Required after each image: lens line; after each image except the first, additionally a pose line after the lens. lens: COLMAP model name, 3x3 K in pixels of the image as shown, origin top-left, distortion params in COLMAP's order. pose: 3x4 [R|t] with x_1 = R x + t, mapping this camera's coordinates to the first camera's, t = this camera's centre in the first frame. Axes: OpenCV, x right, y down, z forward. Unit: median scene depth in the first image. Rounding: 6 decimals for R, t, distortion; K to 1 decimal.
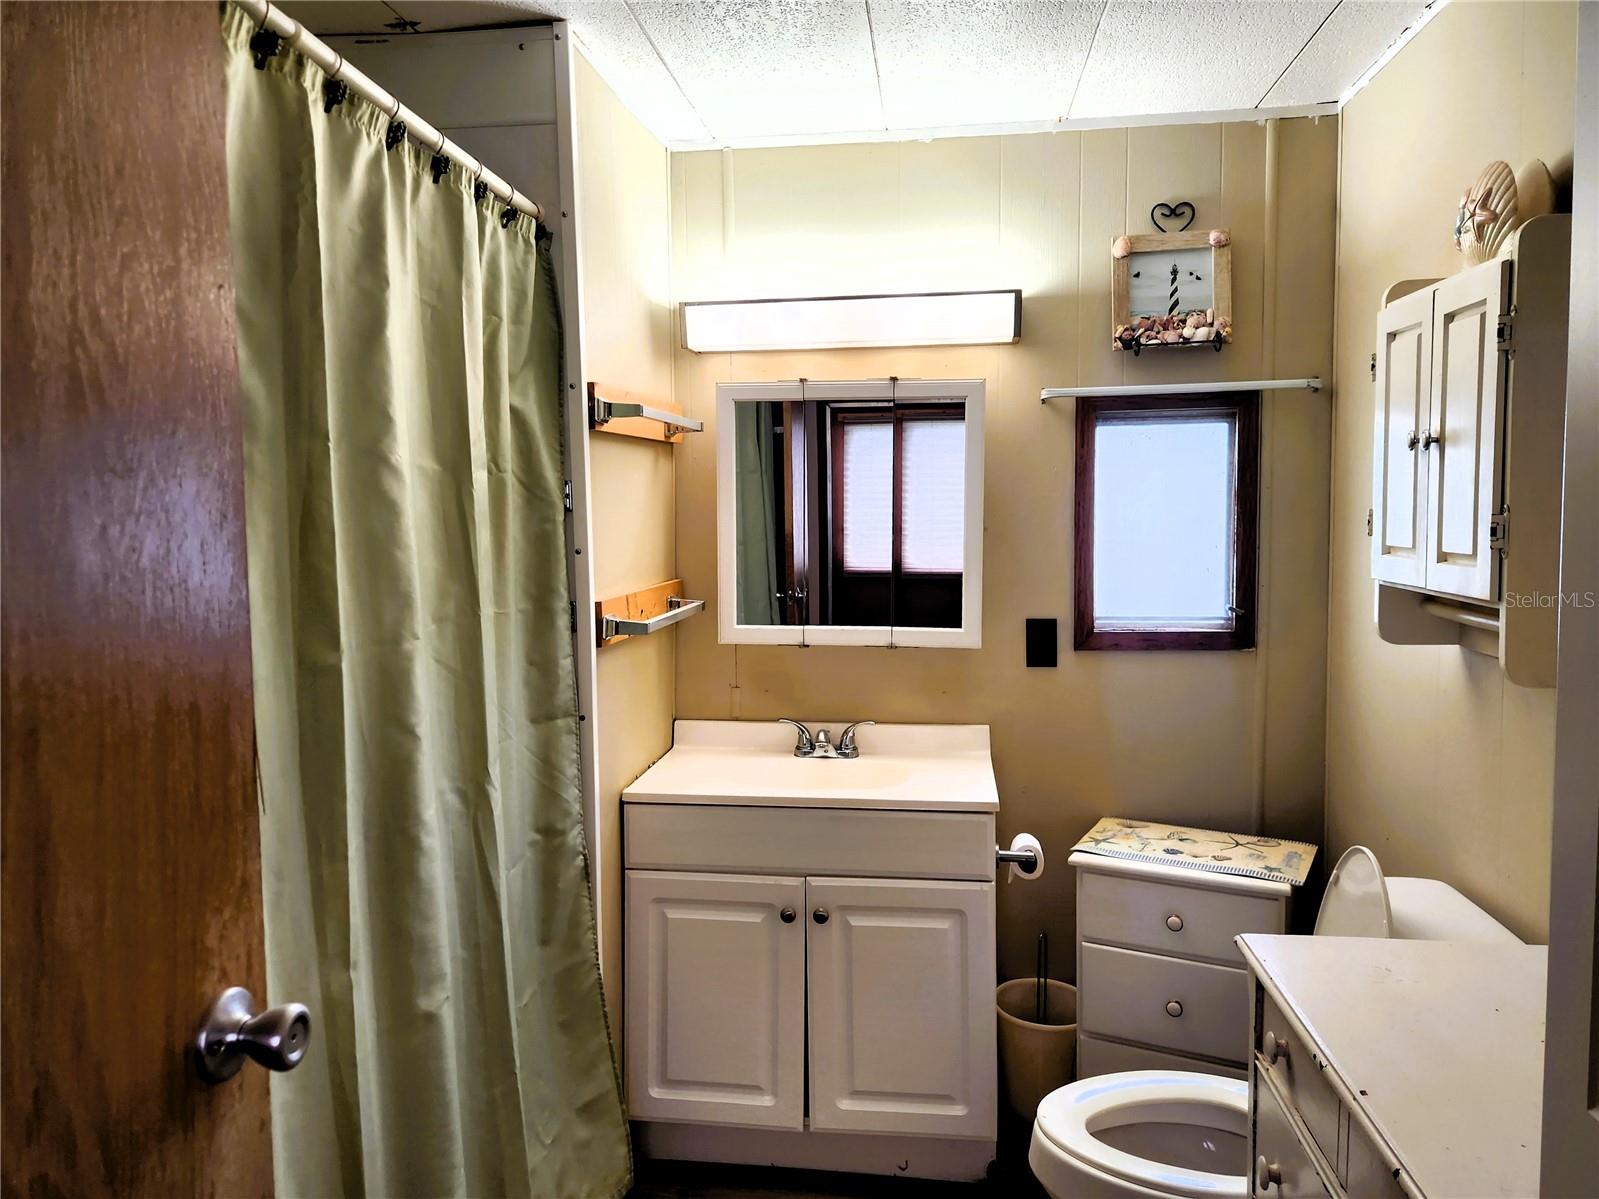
lens RADIAL K [[1189.9, 0, 799.5], [0, 1189.9, 599.5], [0, 0, 1]] dist [0.063311, -0.006006]
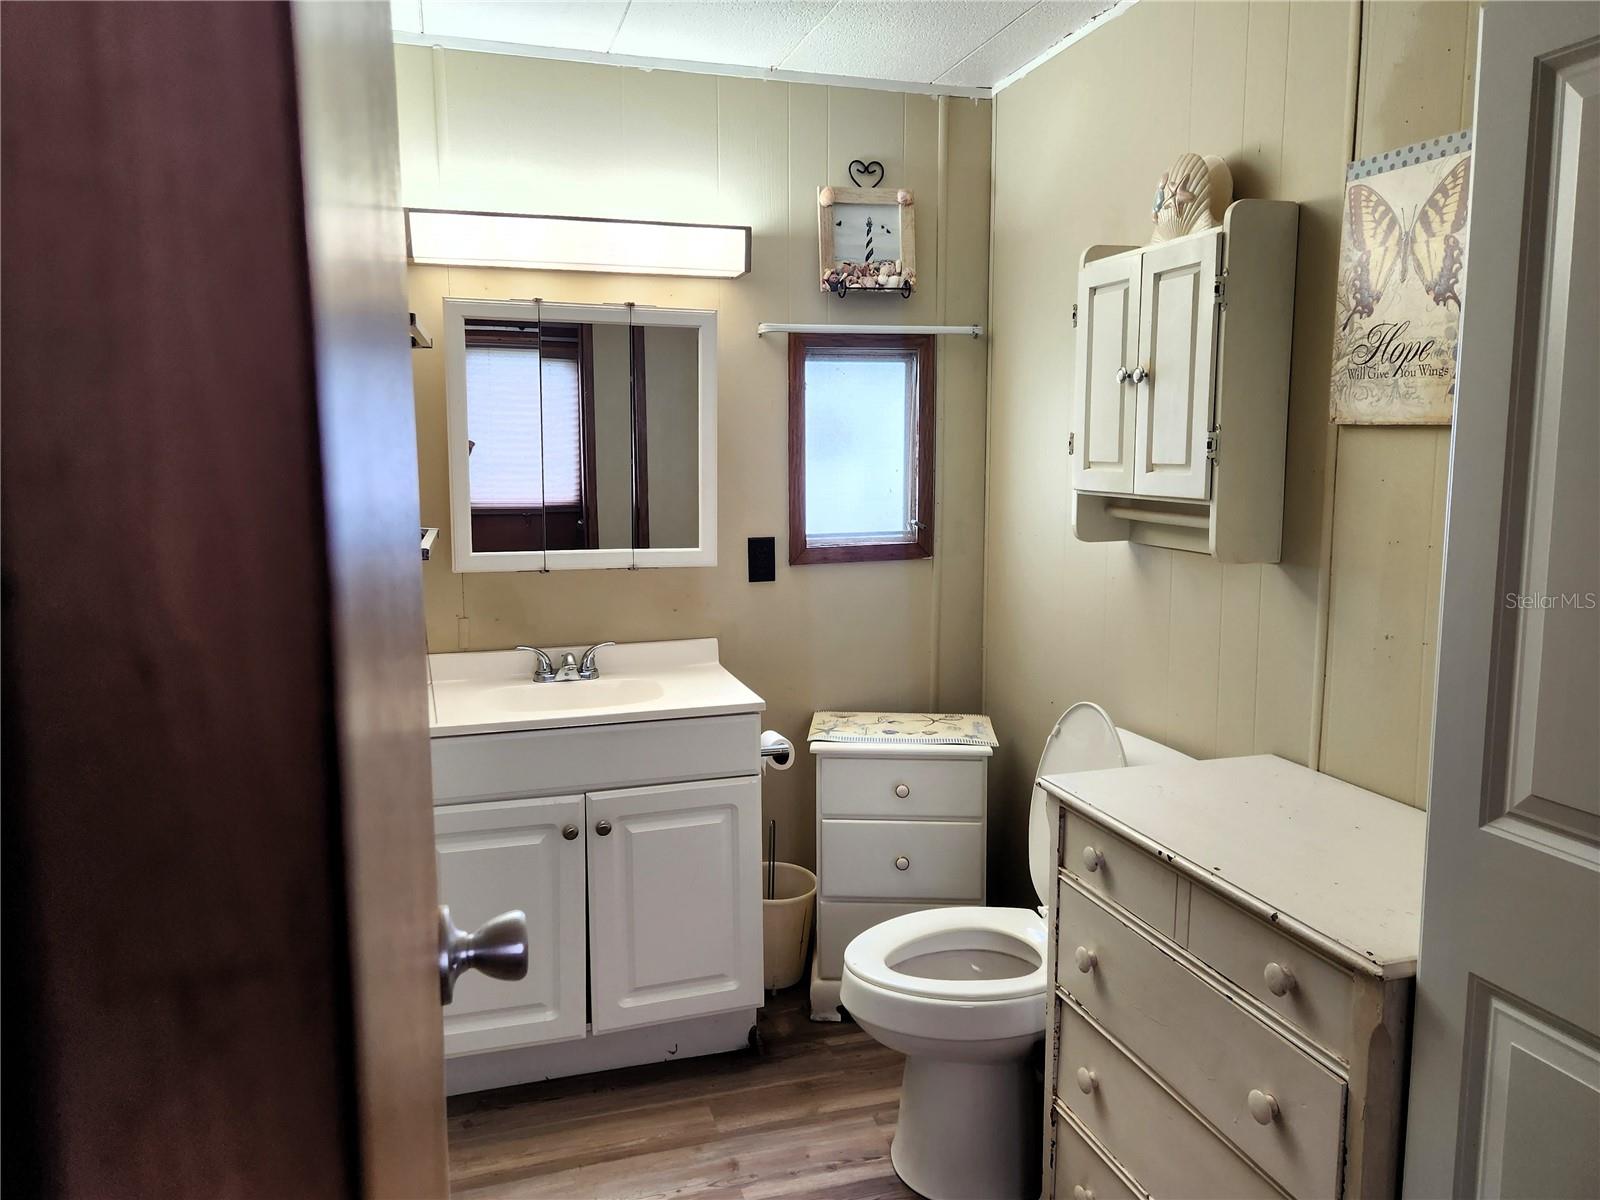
lens RADIAL K [[1145.0, 0, 800.0], [0, 1145.0, 600.0], [0, 0, 1]] dist [0.077984, -0.001599]
pose [[0.907991, -0.052306, 0.415712, -0.216349], [0.031510, 0.997892, 0.056733, 0.015783], [-0.417803, -0.038414, 0.907725, 0.031990]]
